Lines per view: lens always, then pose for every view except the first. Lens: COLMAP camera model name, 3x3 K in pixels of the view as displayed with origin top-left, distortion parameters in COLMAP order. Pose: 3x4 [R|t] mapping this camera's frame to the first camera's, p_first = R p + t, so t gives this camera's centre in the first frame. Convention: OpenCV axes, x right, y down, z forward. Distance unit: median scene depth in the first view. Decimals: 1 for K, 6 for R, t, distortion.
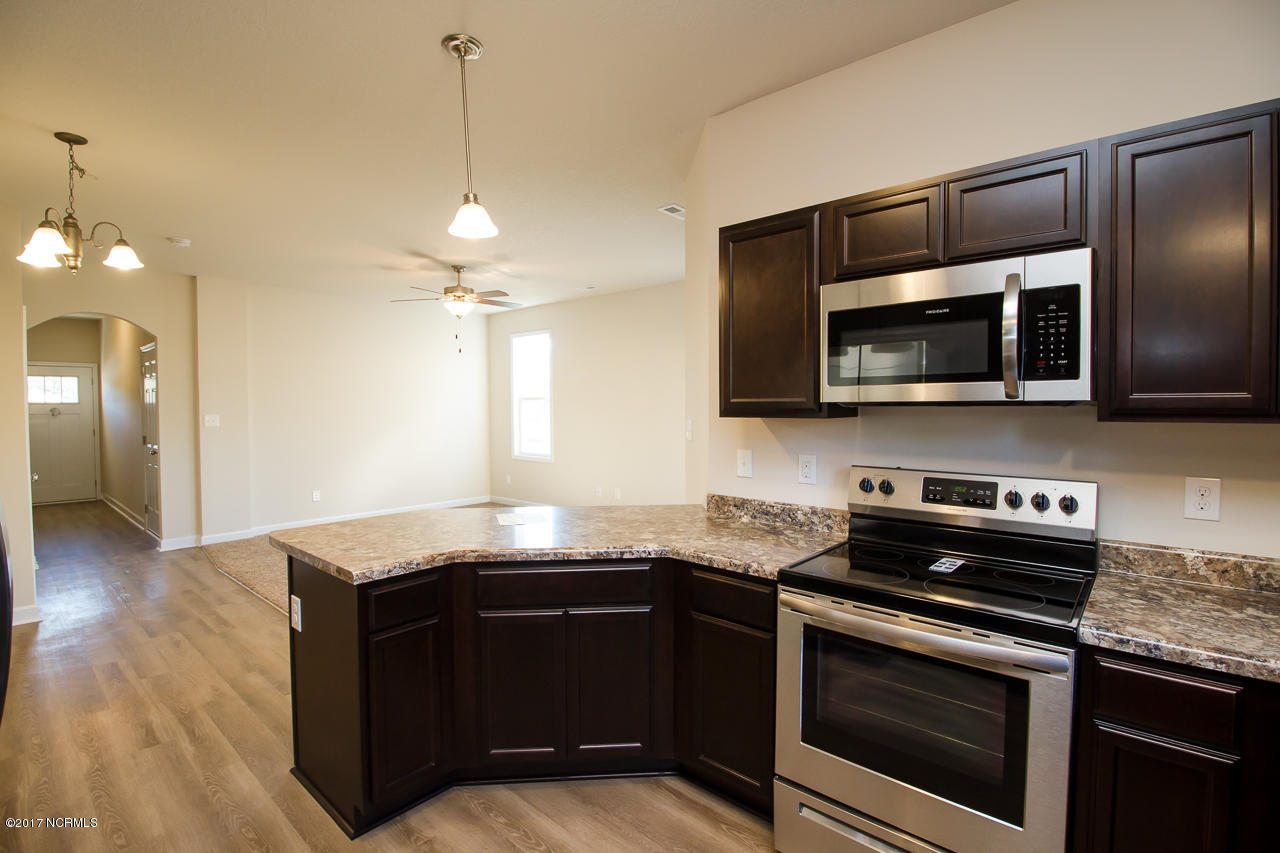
lens RADIAL K [[592.0, 0, 640.5], [0, 592.0, 422.5], [0, 0, 1]] dist [0.001567, -0.011976]
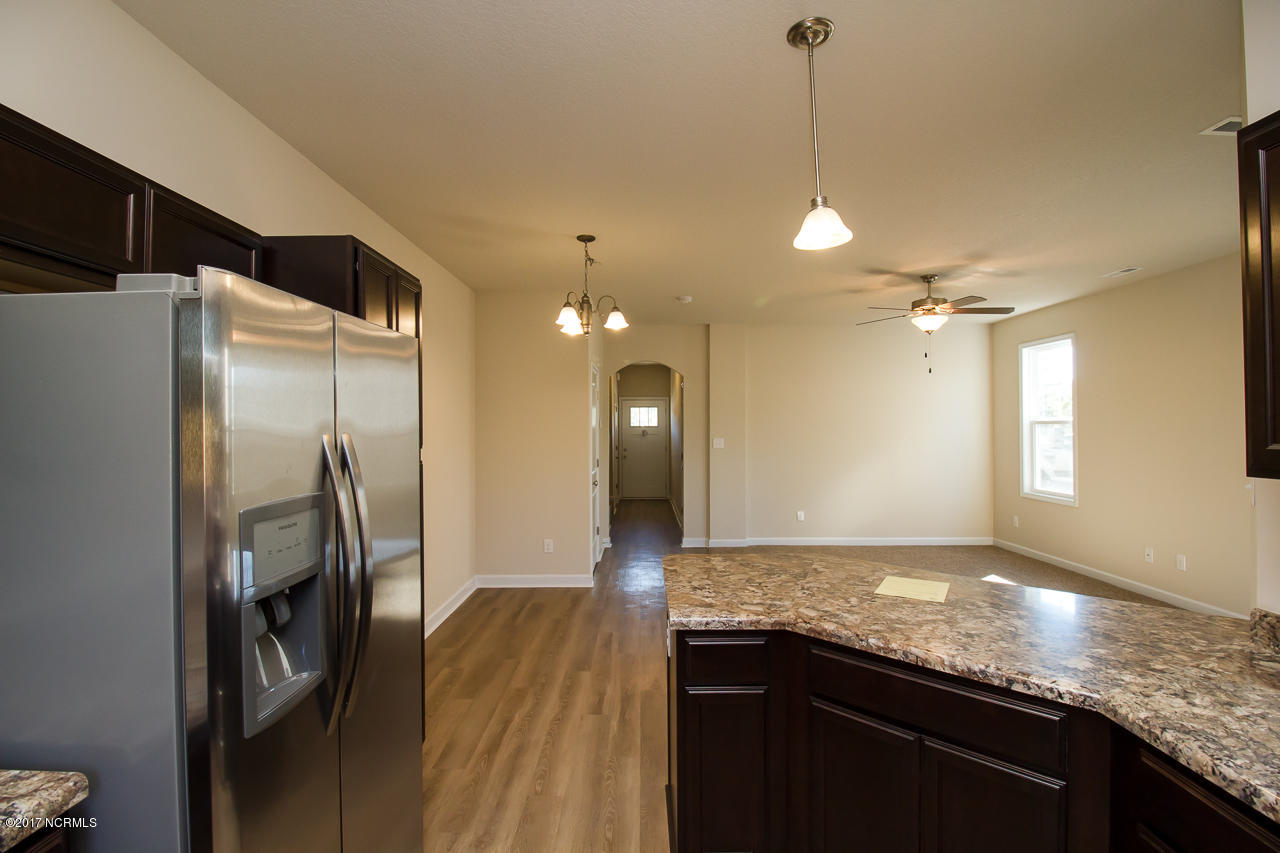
lens RADIAL K [[592.0, 0, 640.5], [0, 592.0, 422.5], [0, 0, 1]] dist [0.001567, -0.011976]
pose [[0.661034, -0.003685, -0.750347, 0.139489], [-0.021437, 0.999487, -0.023794, -0.027946], [0.750049, 0.031814, 0.660616, 0.195859]]
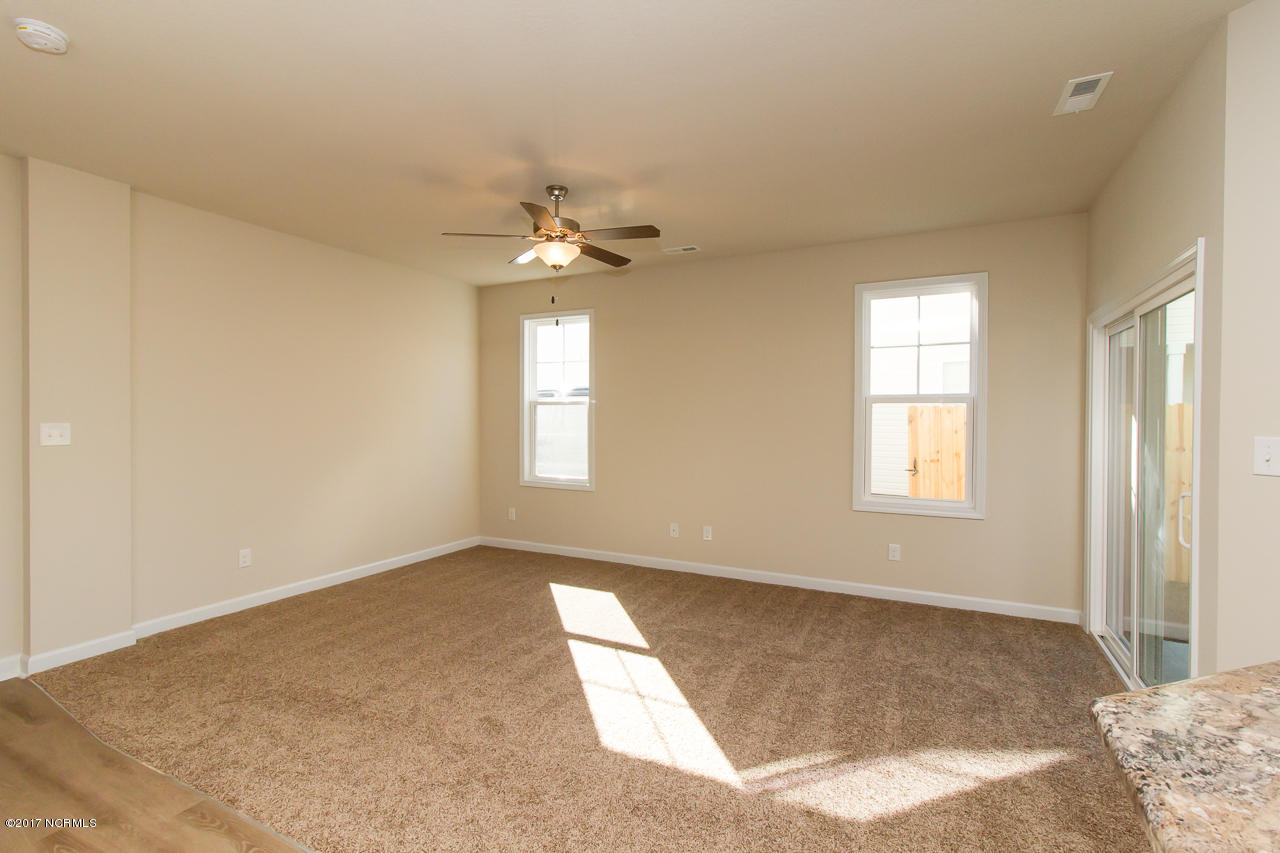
lens RADIAL K [[591.6, 0, 638.6], [0, 591.6, 420.5], [0, 0, 1]] dist [0.000065, 0.000033]
pose [[0.970950, 0.006819, 0.239185, -0.731034], [-0.002316, 0.999815, -0.019103, -0.014737], [-0.239271, 0.017994, 0.970786, 0.753961]]
